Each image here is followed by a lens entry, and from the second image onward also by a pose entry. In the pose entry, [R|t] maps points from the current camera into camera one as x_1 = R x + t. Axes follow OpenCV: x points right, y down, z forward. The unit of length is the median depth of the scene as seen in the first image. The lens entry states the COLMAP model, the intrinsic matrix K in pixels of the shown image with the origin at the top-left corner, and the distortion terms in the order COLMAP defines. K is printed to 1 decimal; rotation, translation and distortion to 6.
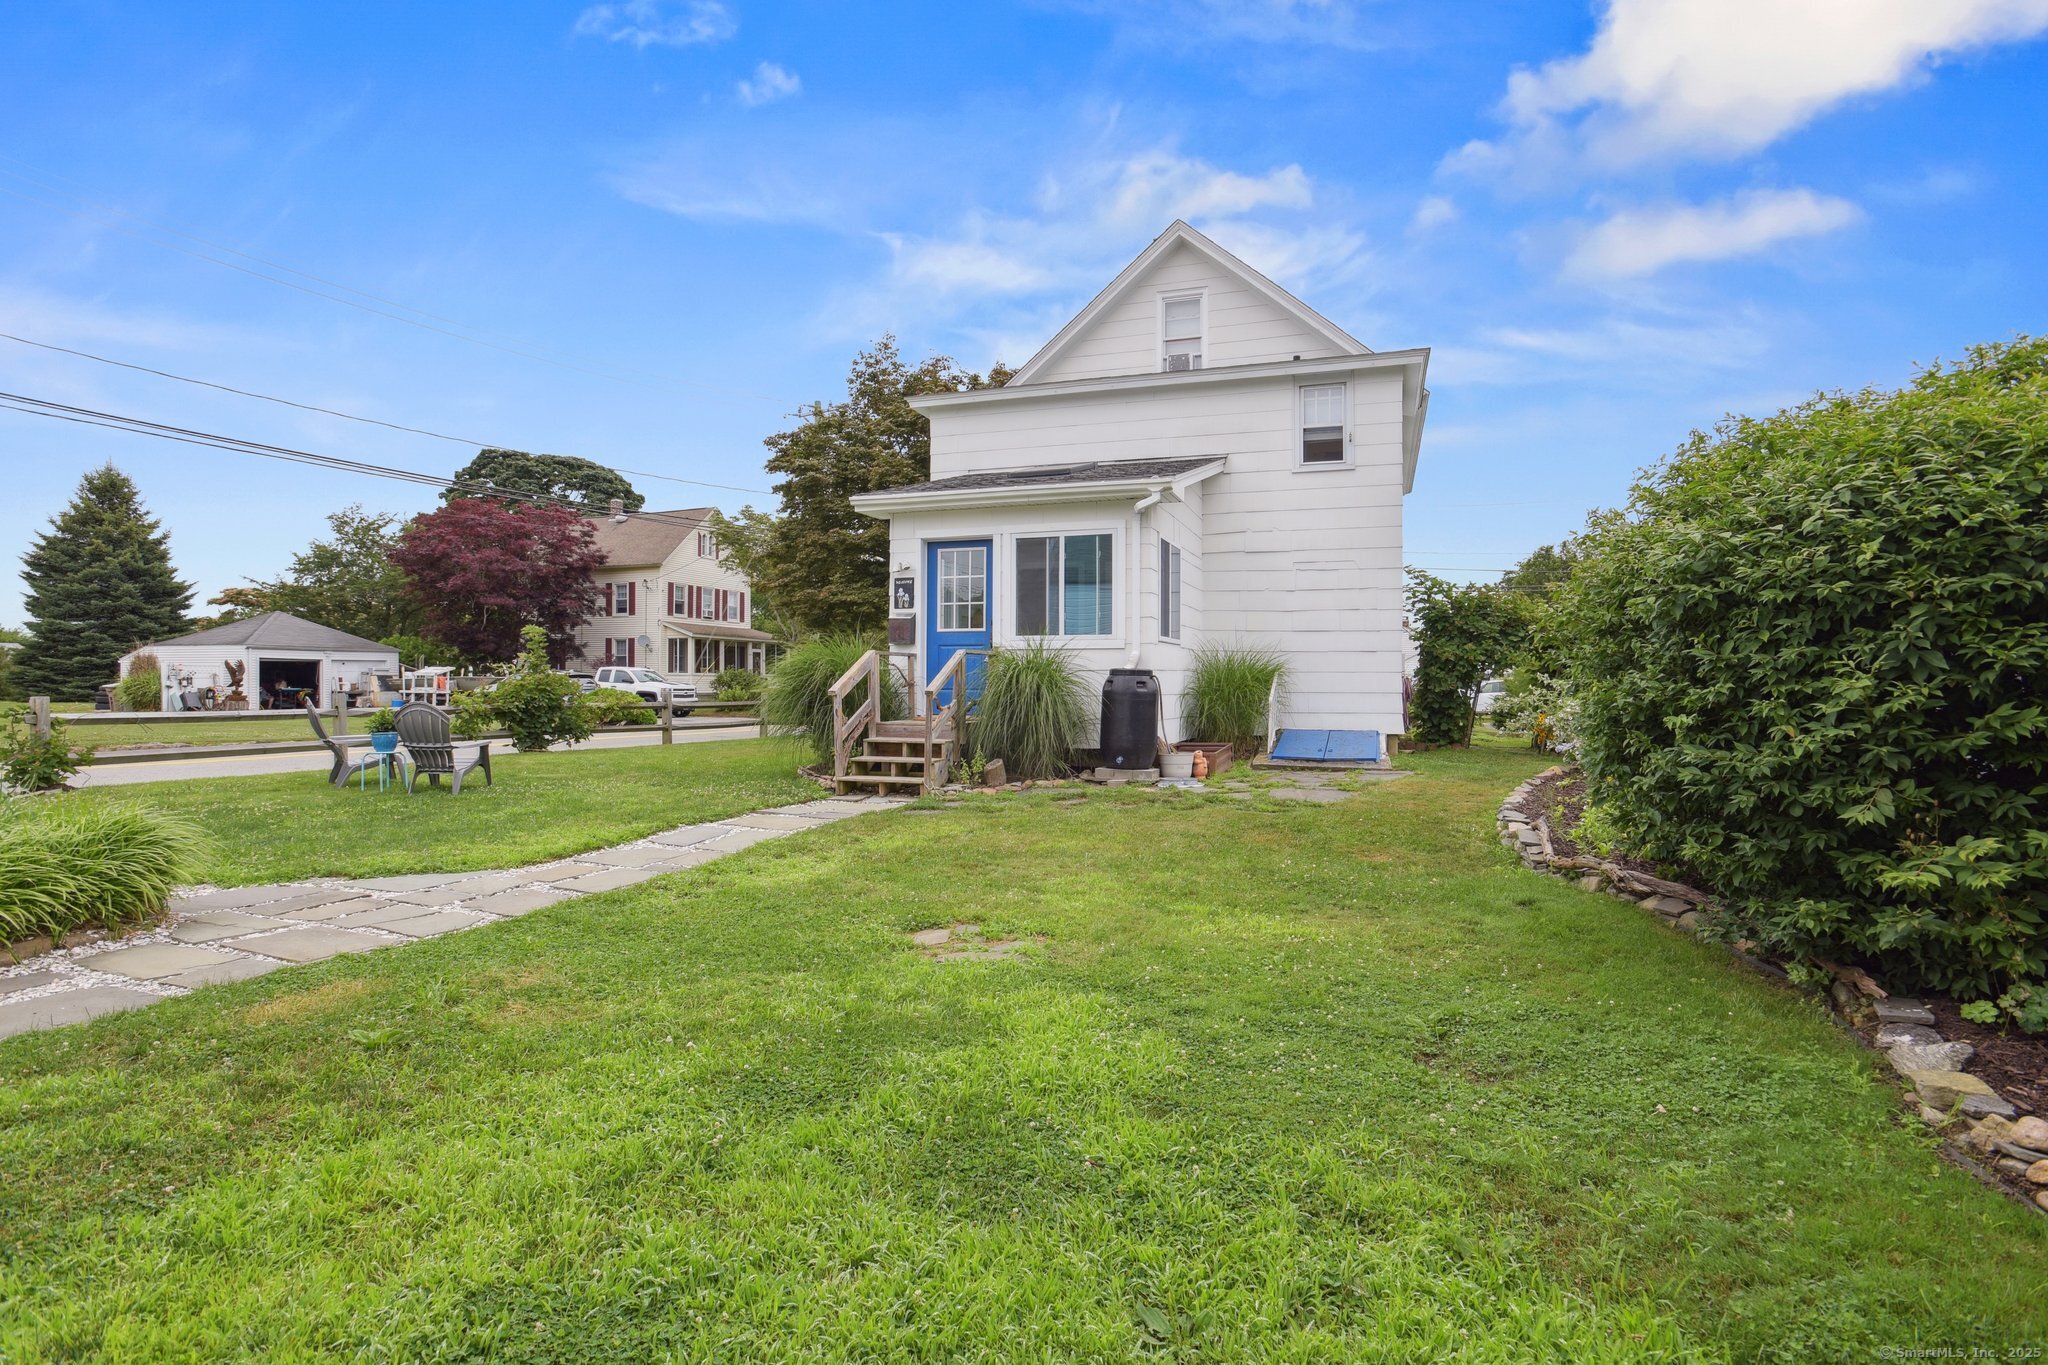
lens RADIAL K [[1005.3, 0, 1043.5], [0, 1005.3, 686.1], [0, 0, 1]] dist [-0.044552, 0.028248]
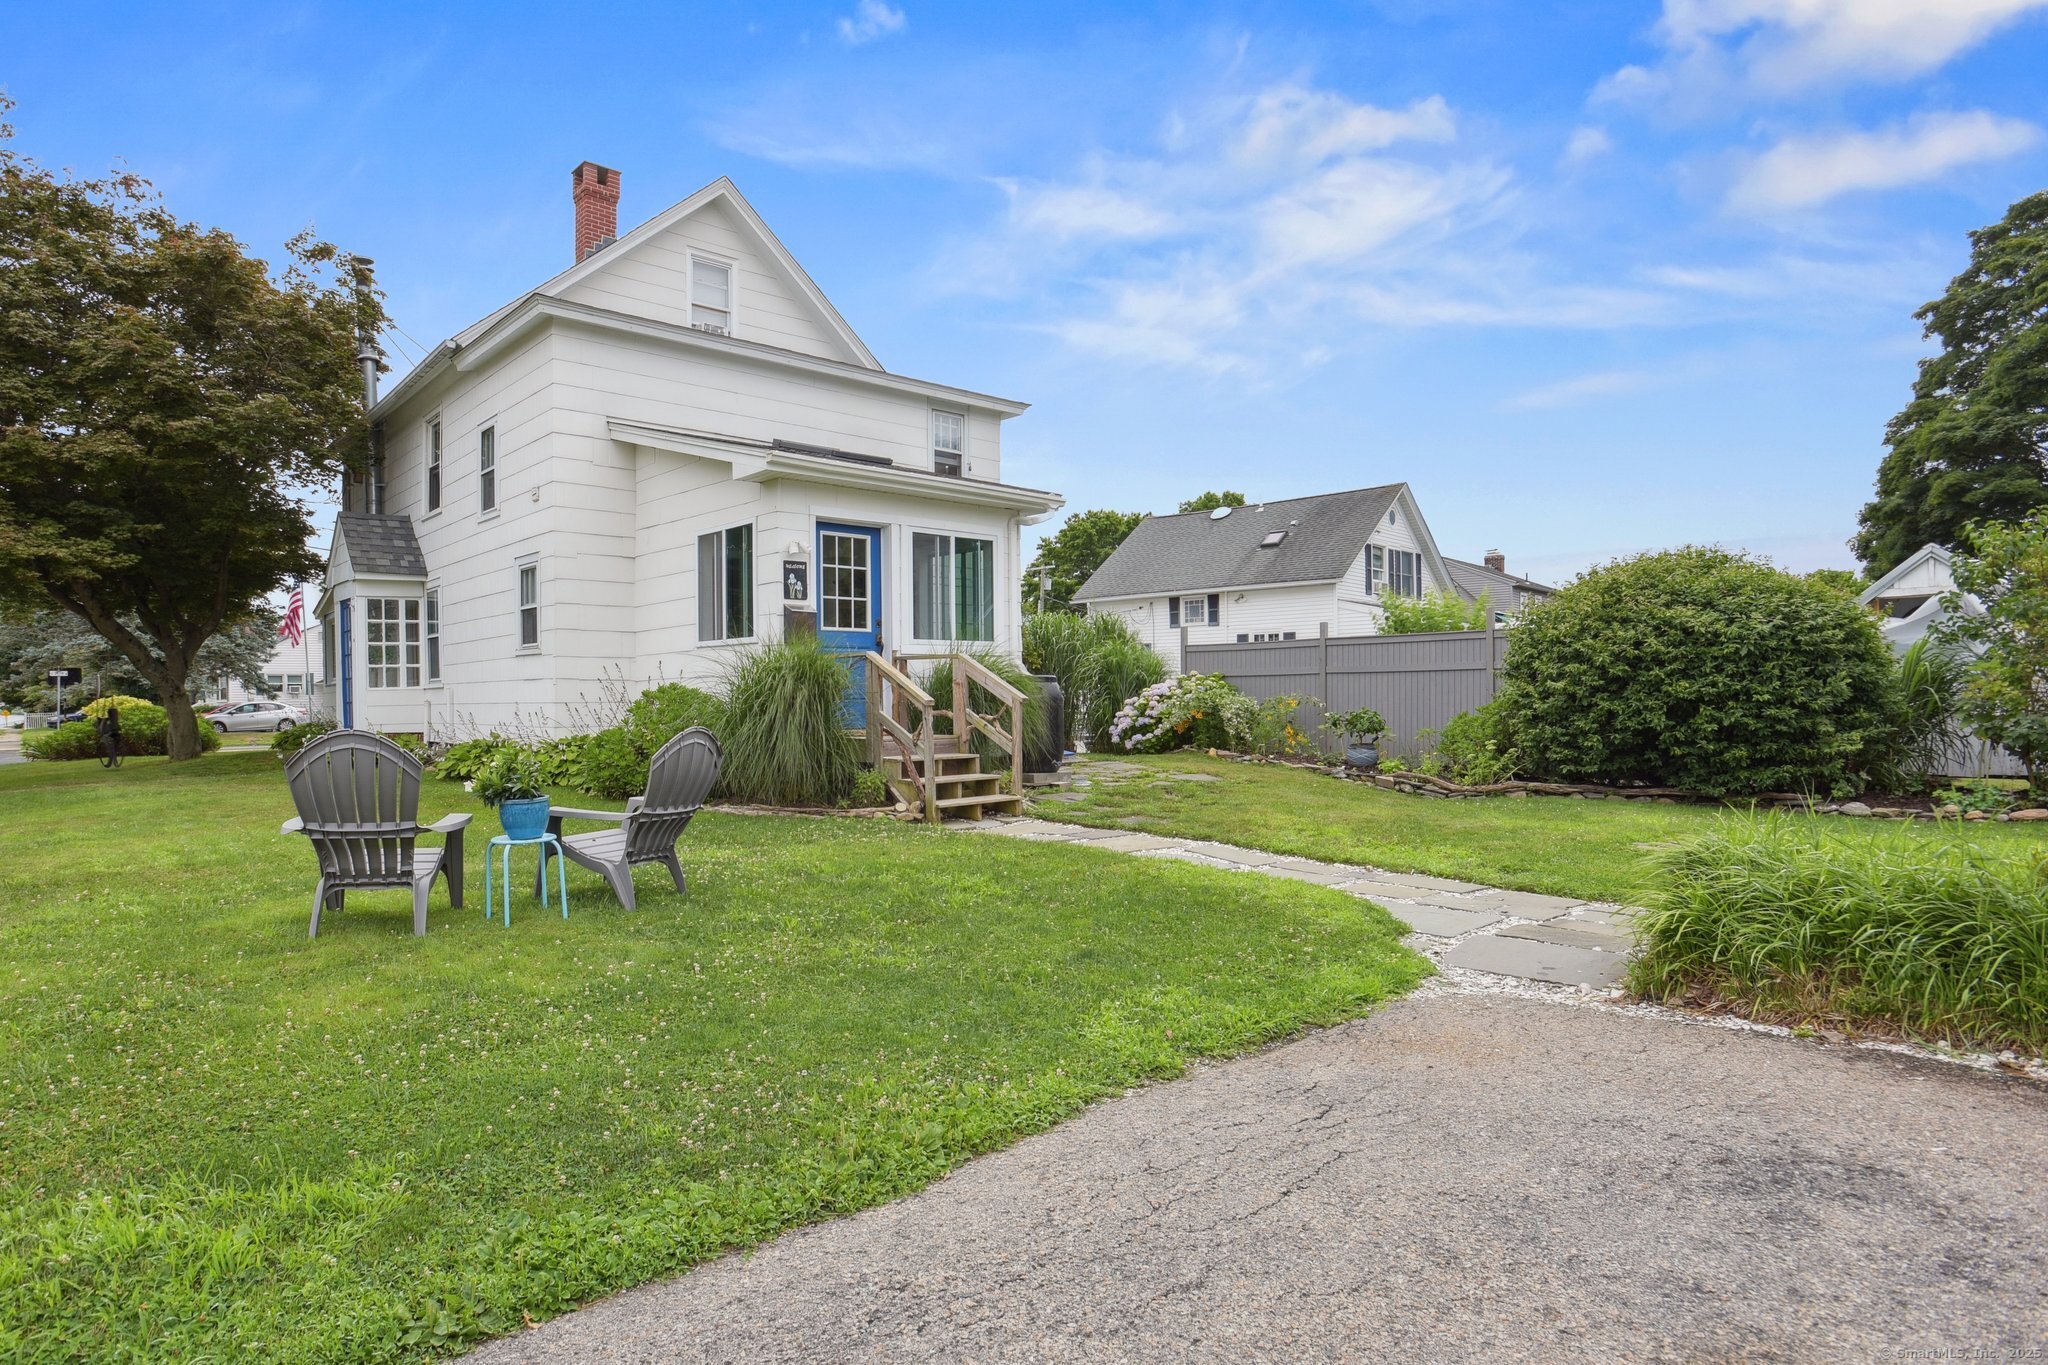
lens RADIAL K [[1005.3, 0, 1043.5], [0, 1005.3, 686.1], [0, 0, 1]] dist [-0.044552, 0.028248]
pose [[0.504735, -0.016078, 0.863125, -0.739729], [0.010887, 0.999866, 0.012259, -0.015009], [-0.863206, 0.003209, 0.504842, 0.419710]]
